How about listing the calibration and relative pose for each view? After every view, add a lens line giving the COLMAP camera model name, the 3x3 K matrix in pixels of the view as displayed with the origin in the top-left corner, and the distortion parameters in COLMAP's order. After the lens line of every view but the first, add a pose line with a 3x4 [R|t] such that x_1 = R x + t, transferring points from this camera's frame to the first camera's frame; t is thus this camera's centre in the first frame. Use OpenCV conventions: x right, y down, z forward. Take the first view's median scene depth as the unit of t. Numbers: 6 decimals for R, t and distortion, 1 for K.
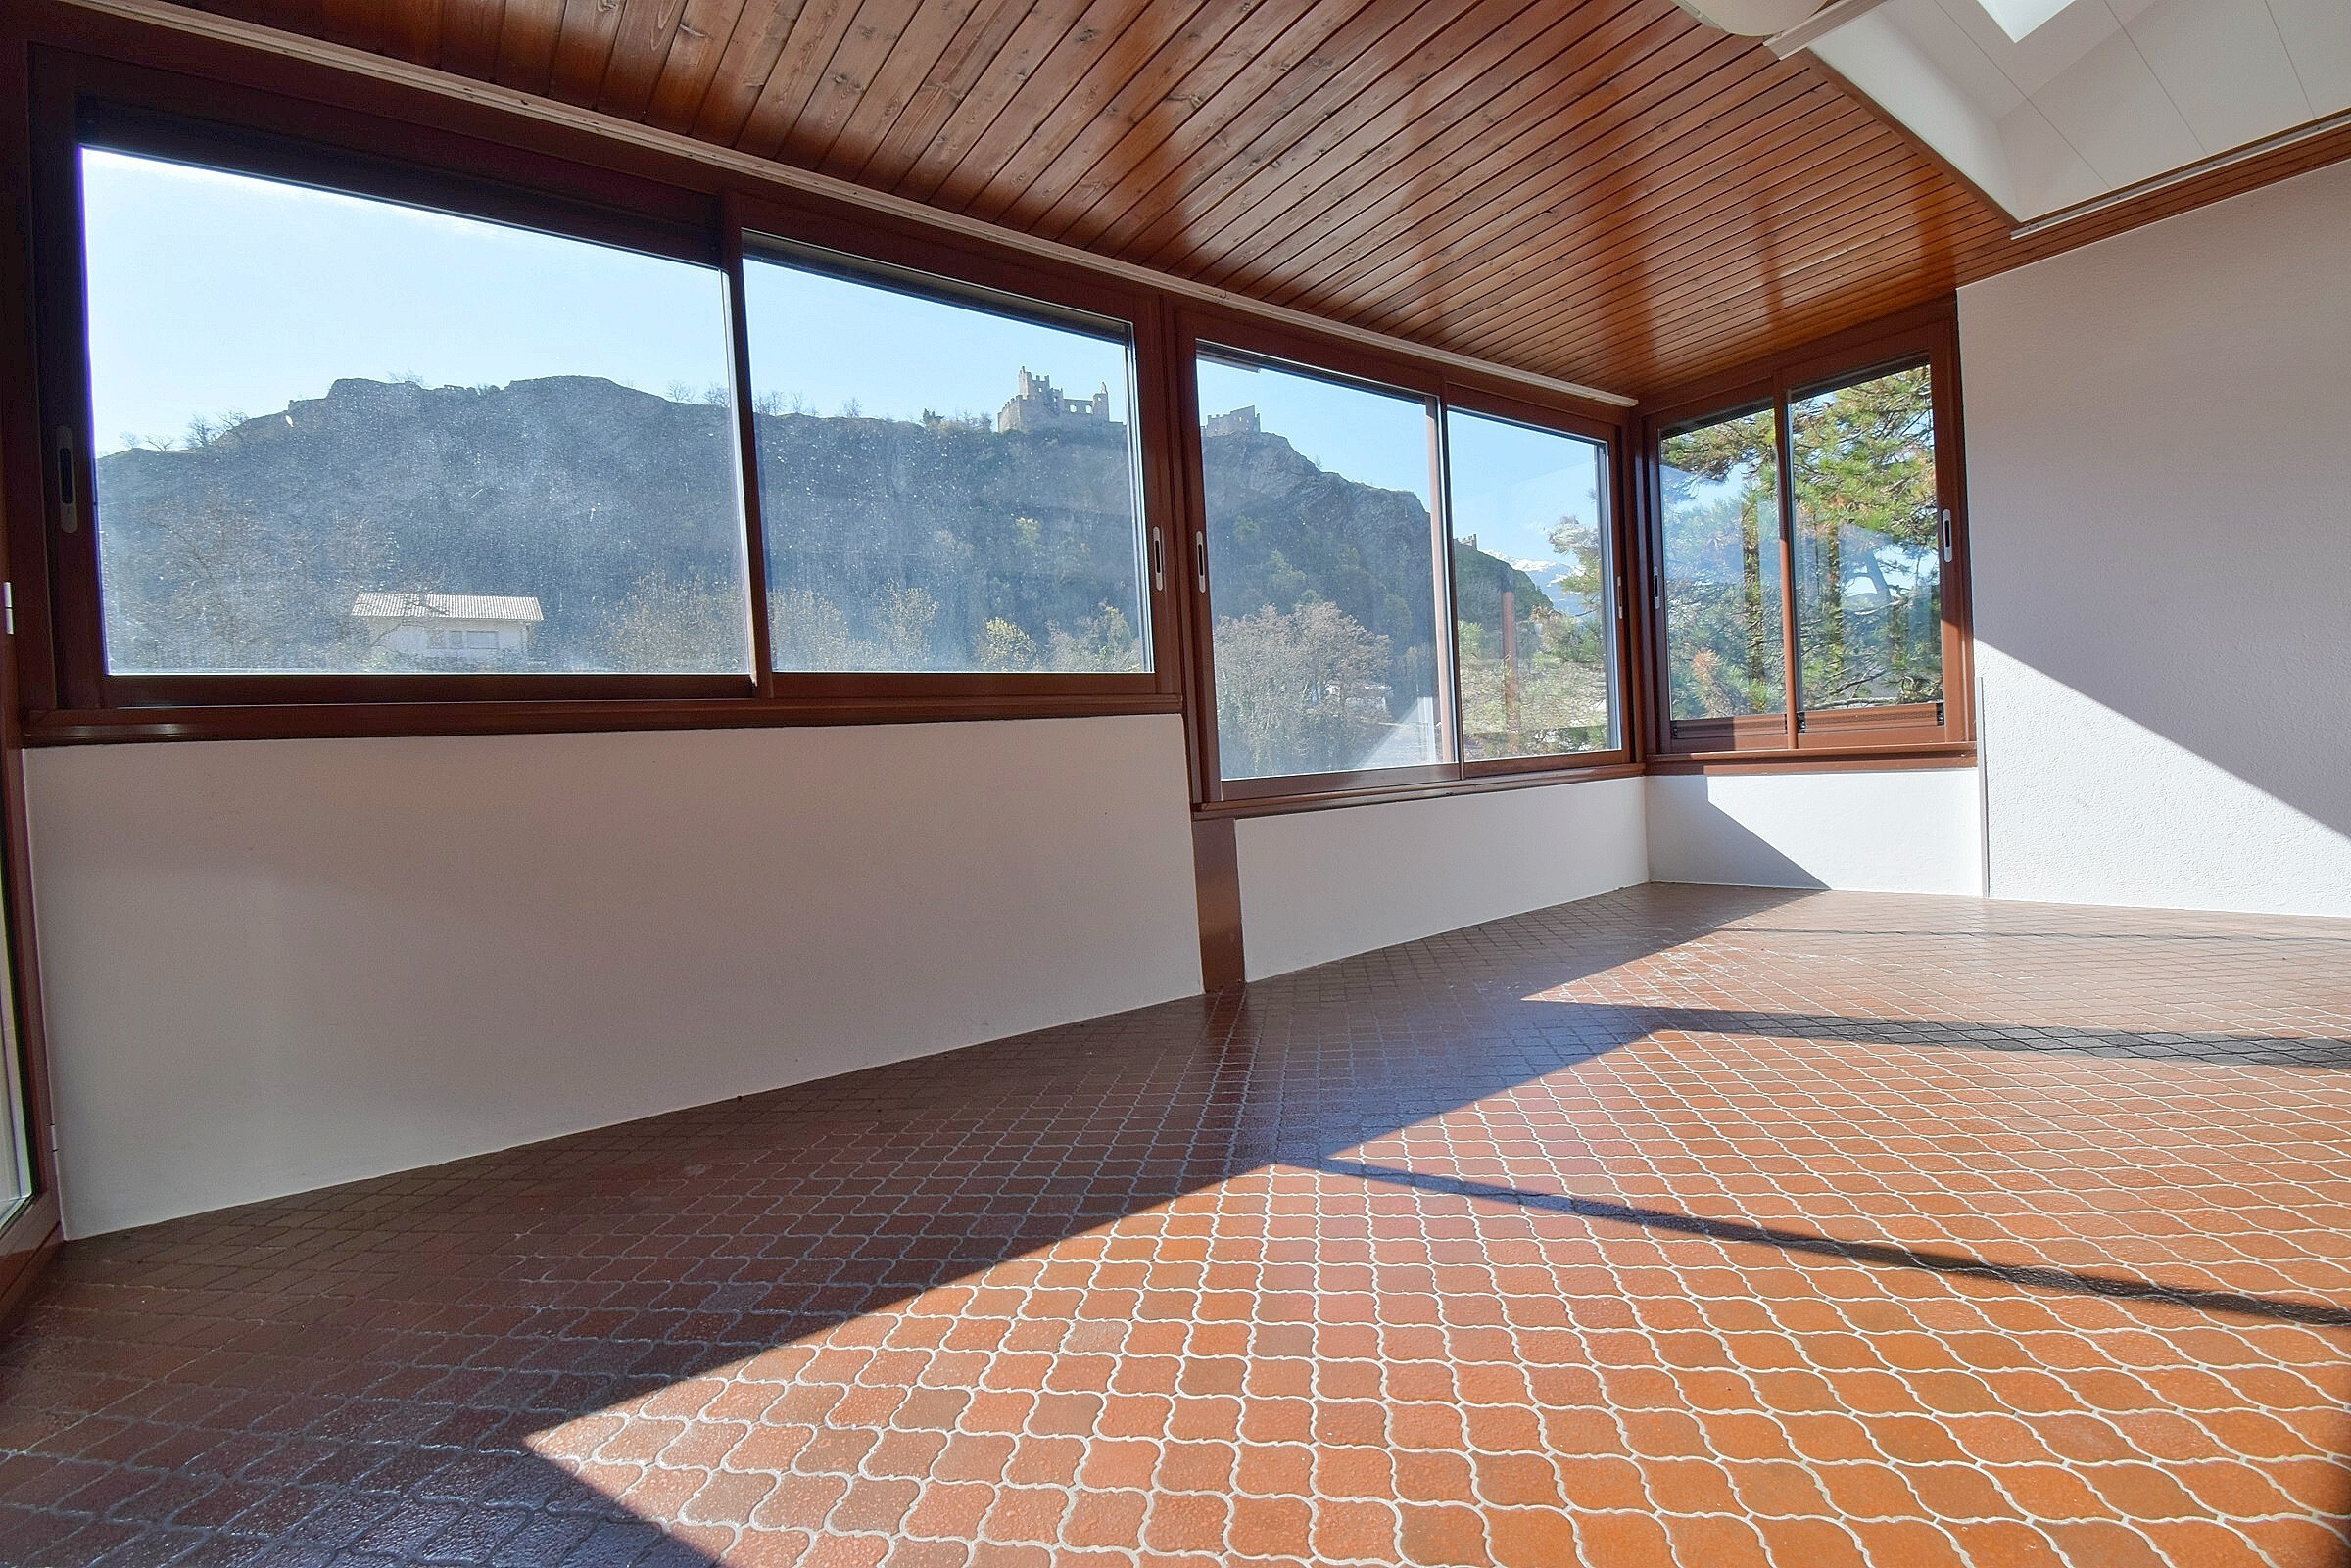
lens RADIAL K [[1033.1, 0, 1188.5], [0, 1033.1, 785.0], [0, 0, 1]] dist [0.000239, -0.011985]
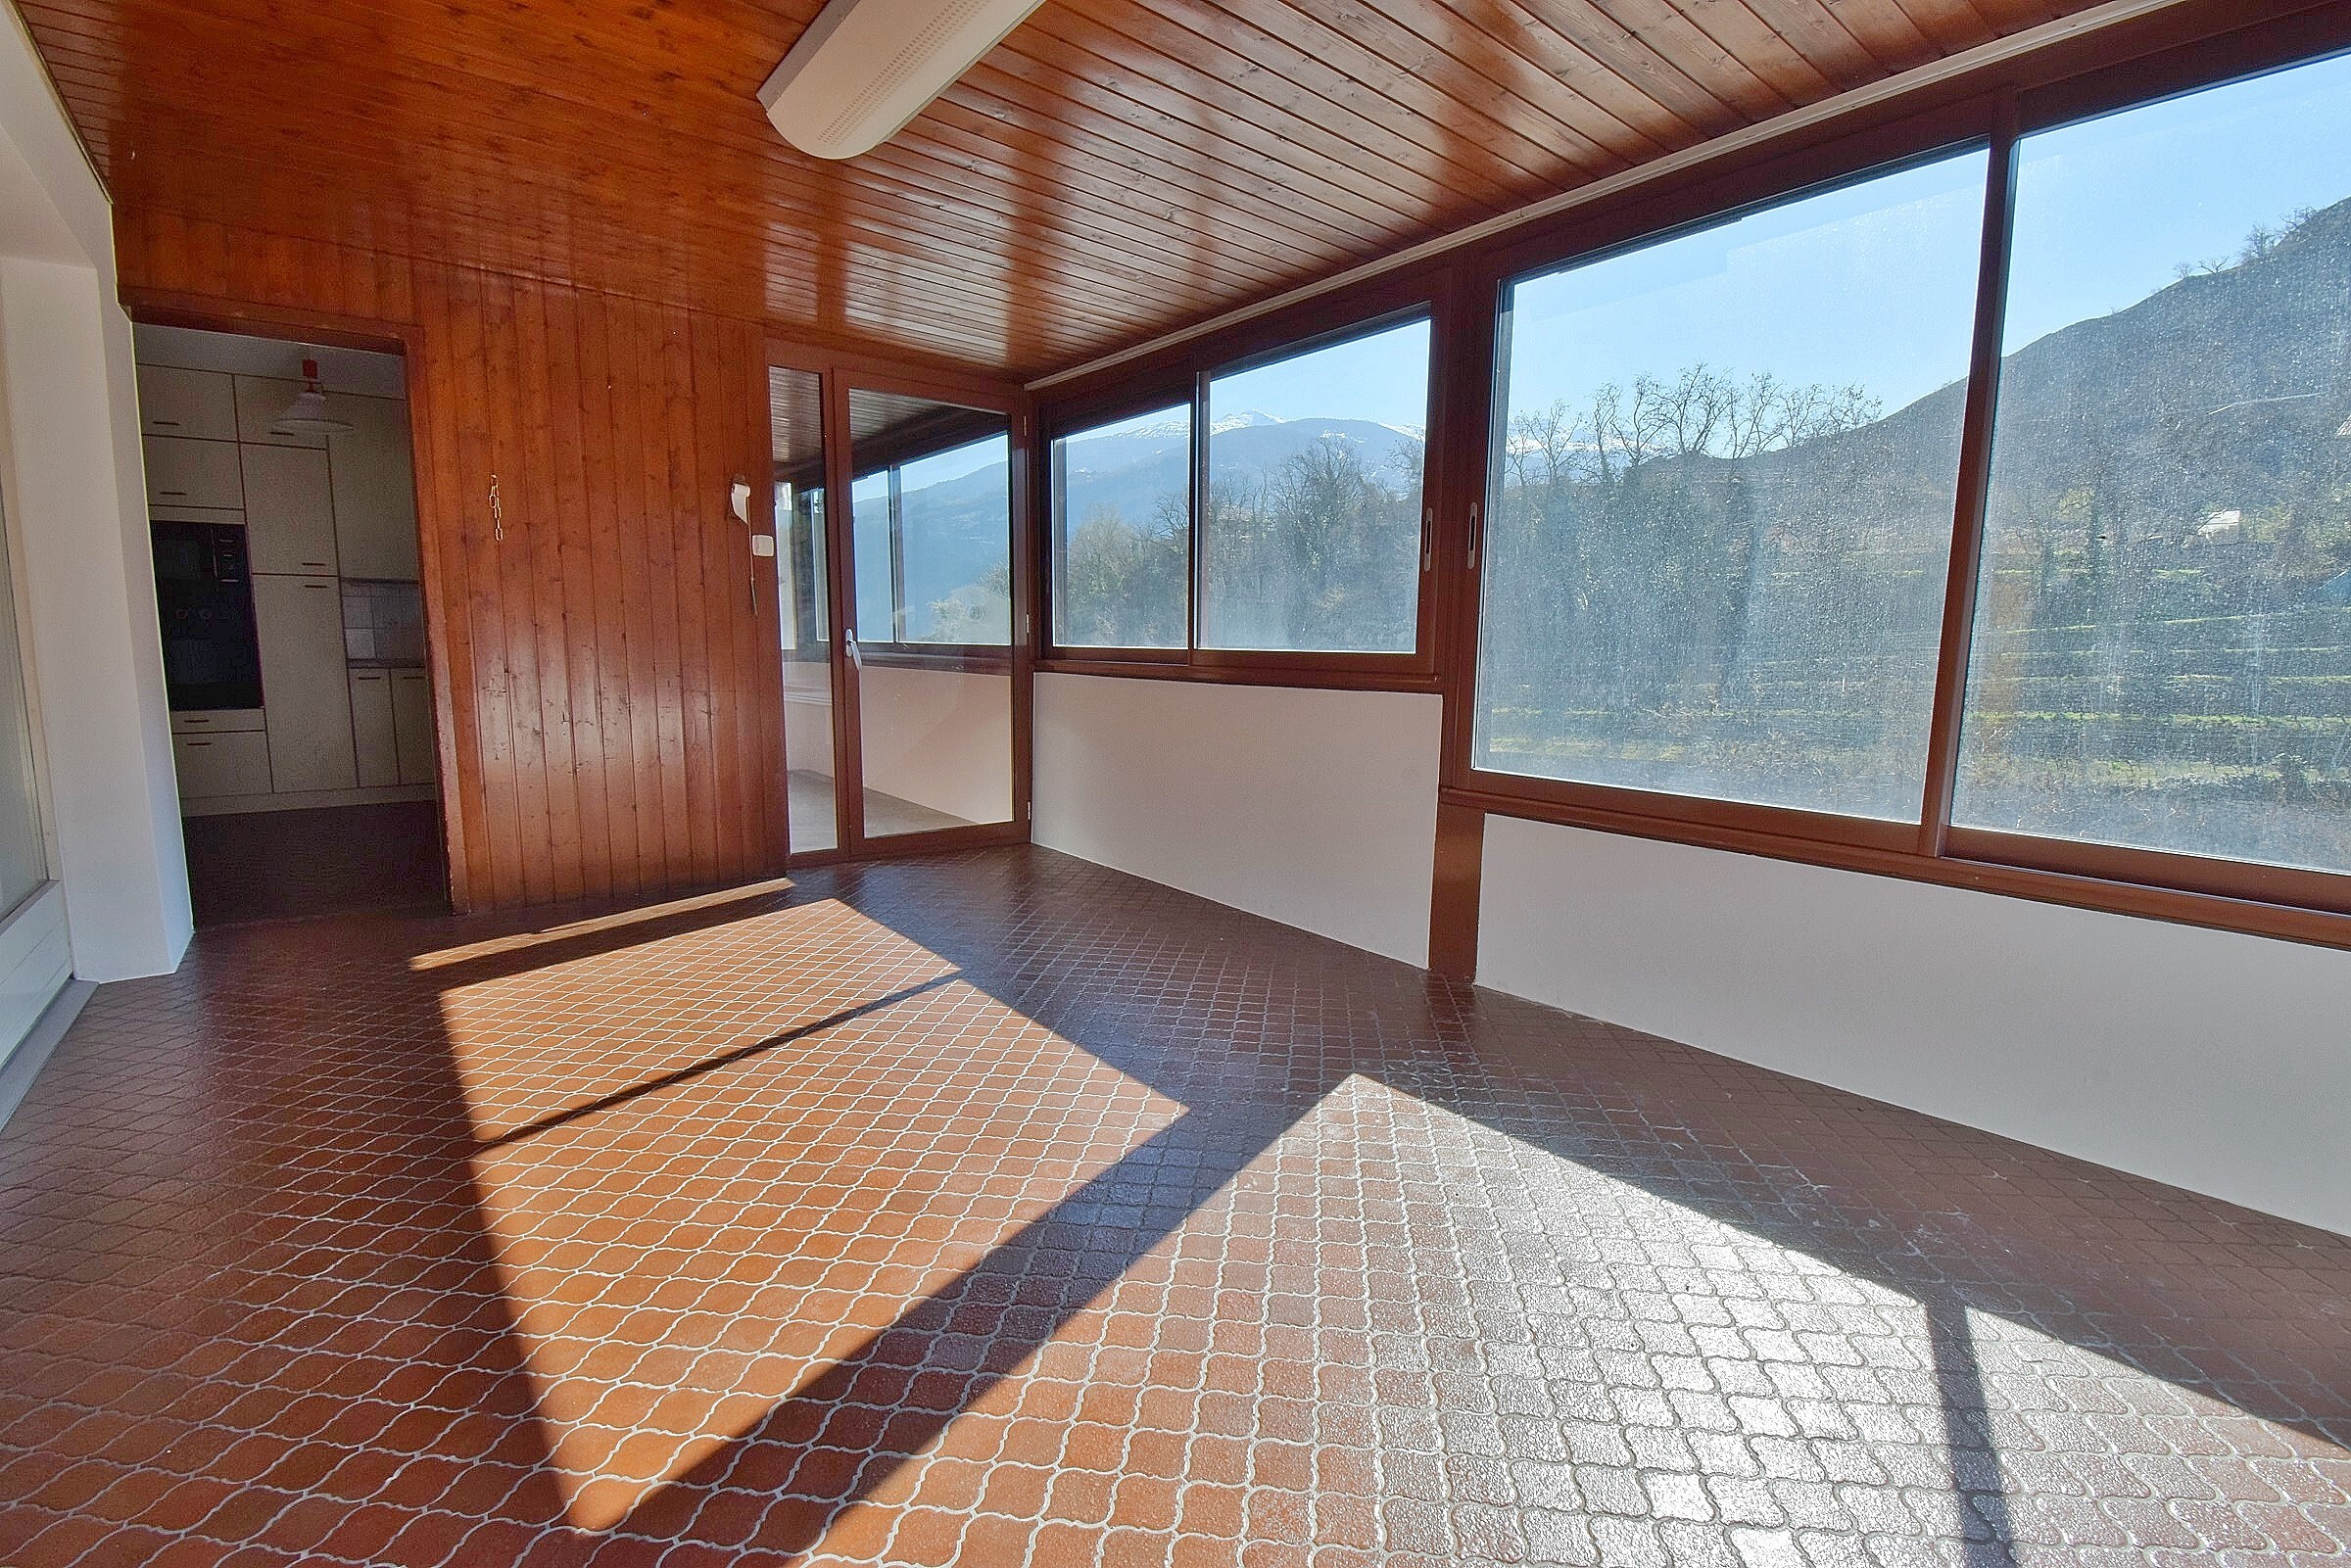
lens RADIAL K [[1033.1, 0, 1188.5], [0, 1033.1, 785.0], [0, 0, 1]] dist [0.000239, -0.011985]
pose [[0.048023, 0.195264, -0.979574, 1.723114], [-0.047293, 0.980050, 0.193041, -0.290620], [0.997726, 0.037056, 0.056300, 1.245001]]
